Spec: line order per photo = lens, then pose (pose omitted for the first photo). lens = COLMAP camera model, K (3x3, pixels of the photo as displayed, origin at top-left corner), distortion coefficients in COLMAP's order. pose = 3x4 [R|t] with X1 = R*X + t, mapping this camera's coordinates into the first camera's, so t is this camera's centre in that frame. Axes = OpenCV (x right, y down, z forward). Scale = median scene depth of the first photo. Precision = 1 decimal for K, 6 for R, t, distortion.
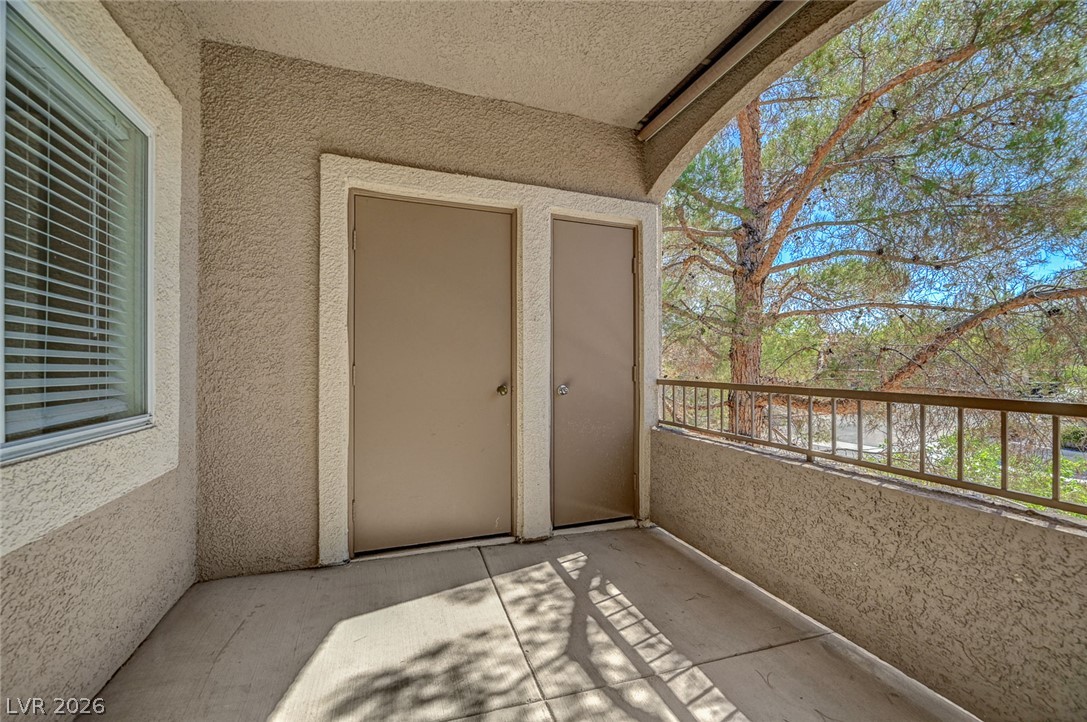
lens RADIAL K [[445.0, 0, 543.5], [0, 445.0, 361.0], [0, 0, 1]] dist [0.001447, -0.000028]
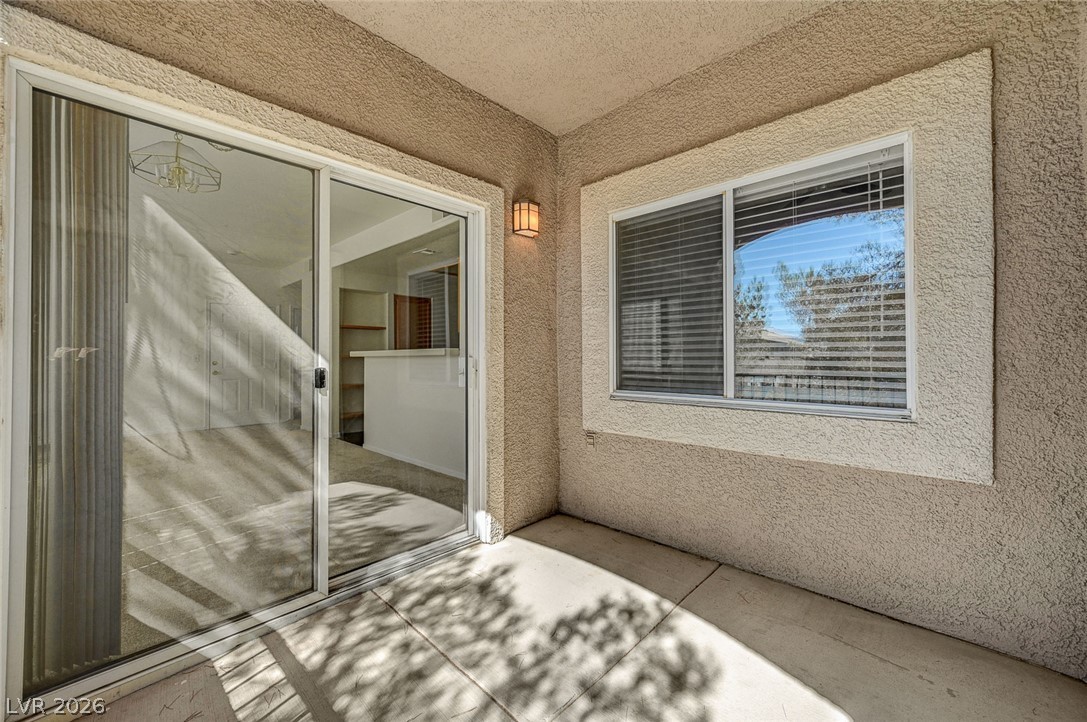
lens RADIAL K [[428.6, 0, 543.5], [0, 428.6, 361.0], [0, 0, 1]] dist [0.012905, 0.000064]
pose [[-0.897019, 0.010903, -0.441858, 0.313246], [0.011732, 0.999931, 0.000855, 0.003663], [0.441837, -0.004417, -0.897084, 1.487418]]
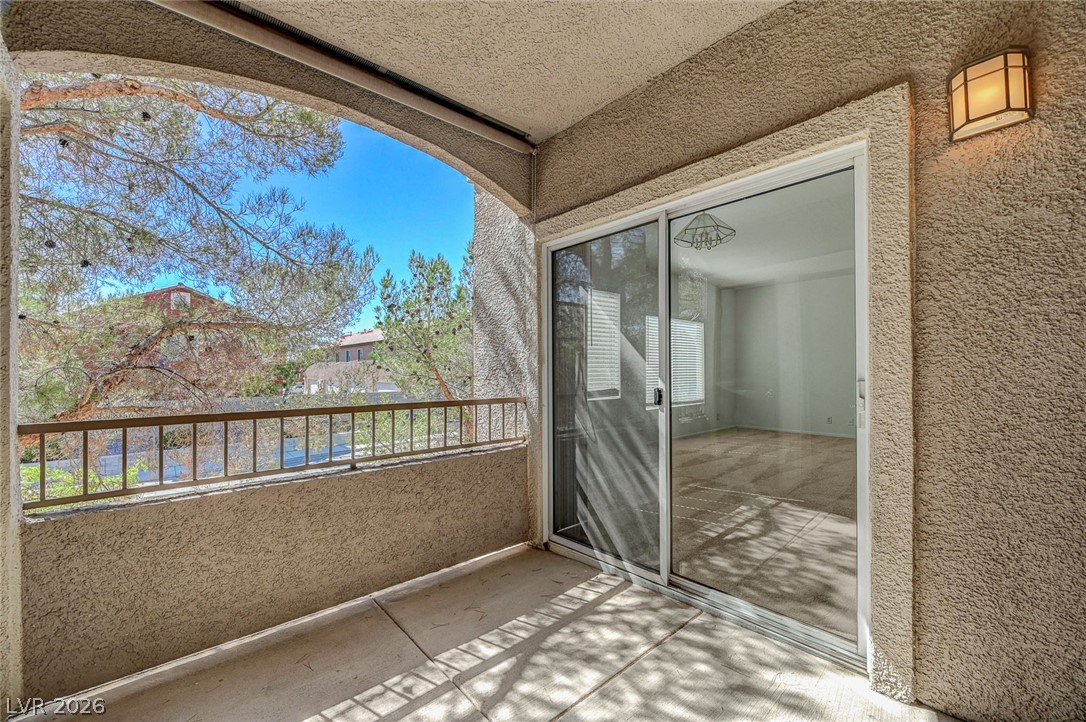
lens RADIAL K [[437.0, 0, 539.5], [0, 437.0, 374.4], [0, 0, 1]] dist [0.000500, -0.000058]
pose [[-0.380246, -0.003506, 0.924879, -0.714677], [0.000994, 0.999991, 0.004199, -0.028905], [-0.924885, 0.002516, -0.380239, 1.086006]]
